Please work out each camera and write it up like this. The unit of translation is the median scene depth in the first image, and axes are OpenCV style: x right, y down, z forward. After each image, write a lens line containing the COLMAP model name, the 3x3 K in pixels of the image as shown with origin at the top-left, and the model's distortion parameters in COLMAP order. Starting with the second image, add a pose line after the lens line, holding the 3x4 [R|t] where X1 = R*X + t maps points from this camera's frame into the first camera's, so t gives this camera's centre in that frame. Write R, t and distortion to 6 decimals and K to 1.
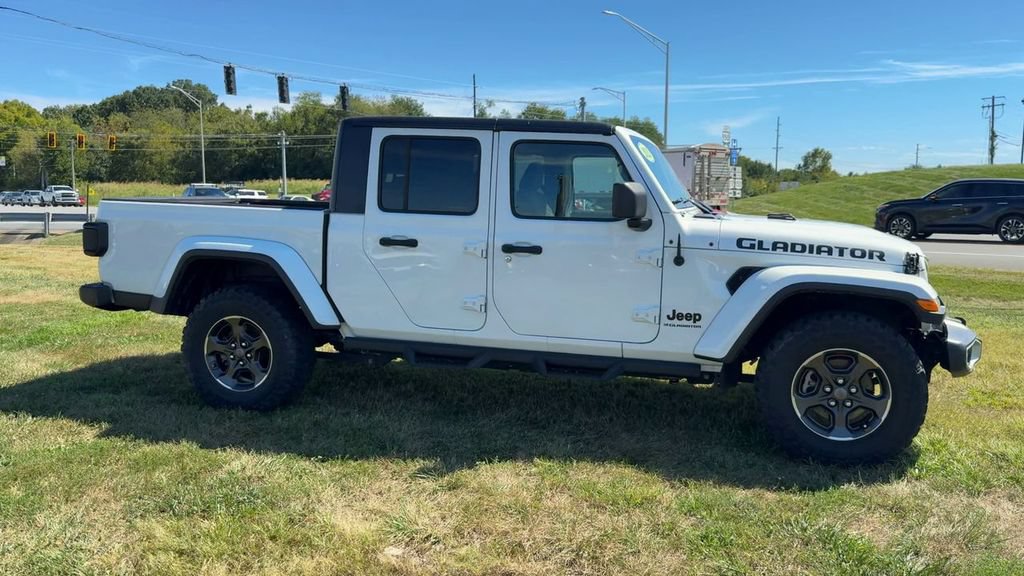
lens RADIAL K [[791.6, 0, 495.6], [0, 791.6, 283.8], [0, 0, 1]] dist [0.038606, -0.008189]
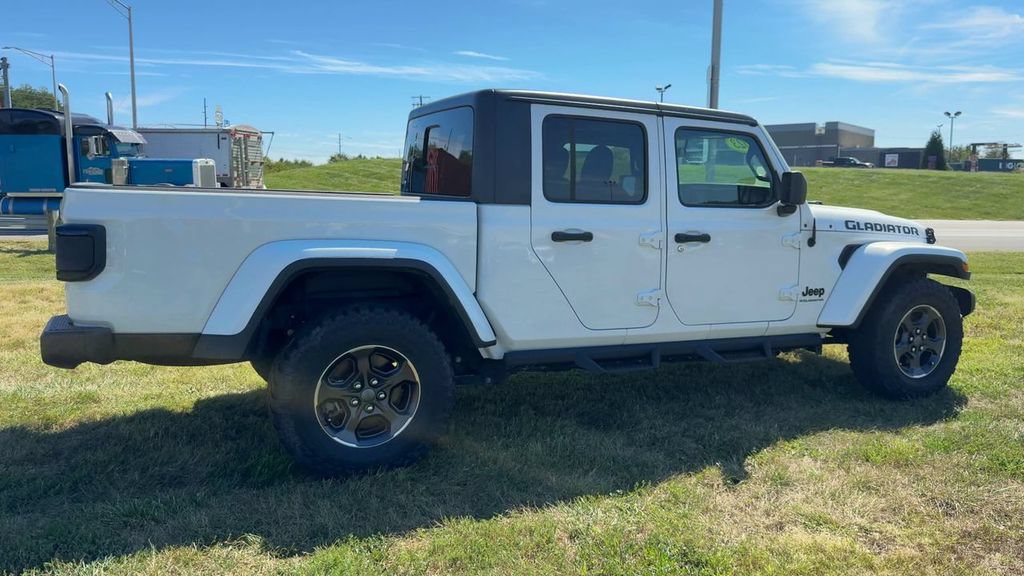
lens RADIAL K [[828.4, 0, 528.7], [0, 828.4, 265.8], [0, 0, 1]] dist [0.058181, -0.131559]
pose [[0.755729, -0.061976, 0.651945, -0.781642], [0.068031, 0.997555, 0.015970, -0.039068], [-0.651341, 0.032284, 0.758098, 0.347230]]
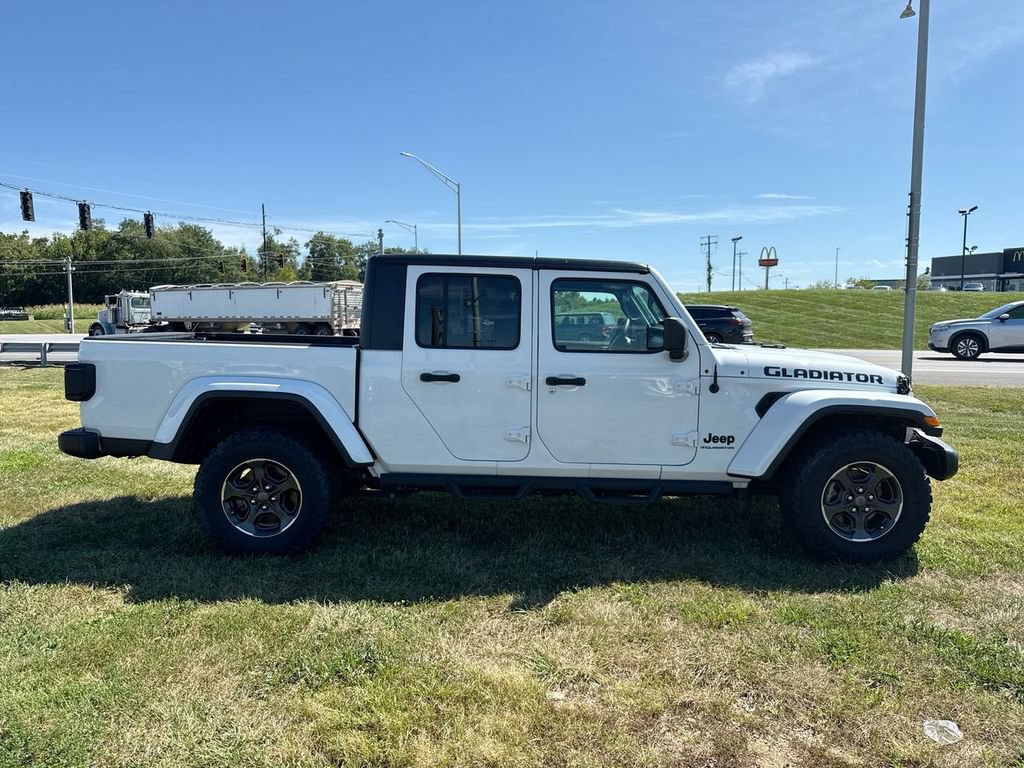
lens RADIAL K [[719.9, 0, 474.9], [0, 719.9, 380.5], [0, 0, 1]] dist [0.094453, -0.195430]
pose [[0.971453, -0.028993, 0.235453, -0.305252], [0.035064, 0.999151, -0.021637, -0.028085], [-0.234626, 0.029275, 0.971645, 0.095696]]
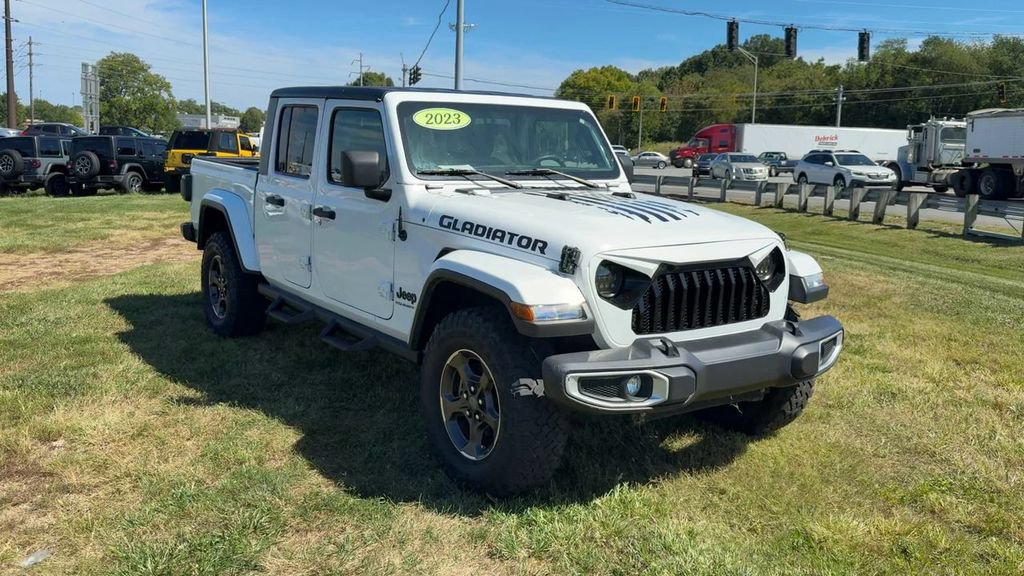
lens RADIAL K [[854.0, 0, 505.8], [0, 854.0, 250.2], [0, 0, 1]] dist [0.060959, -0.014477]
pose [[0.790760, 0.088497, -0.605696, 0.878672], [-0.090064, 0.995546, 0.027874, -0.047471], [0.605465, 0.032510, 0.795208, 0.252135]]
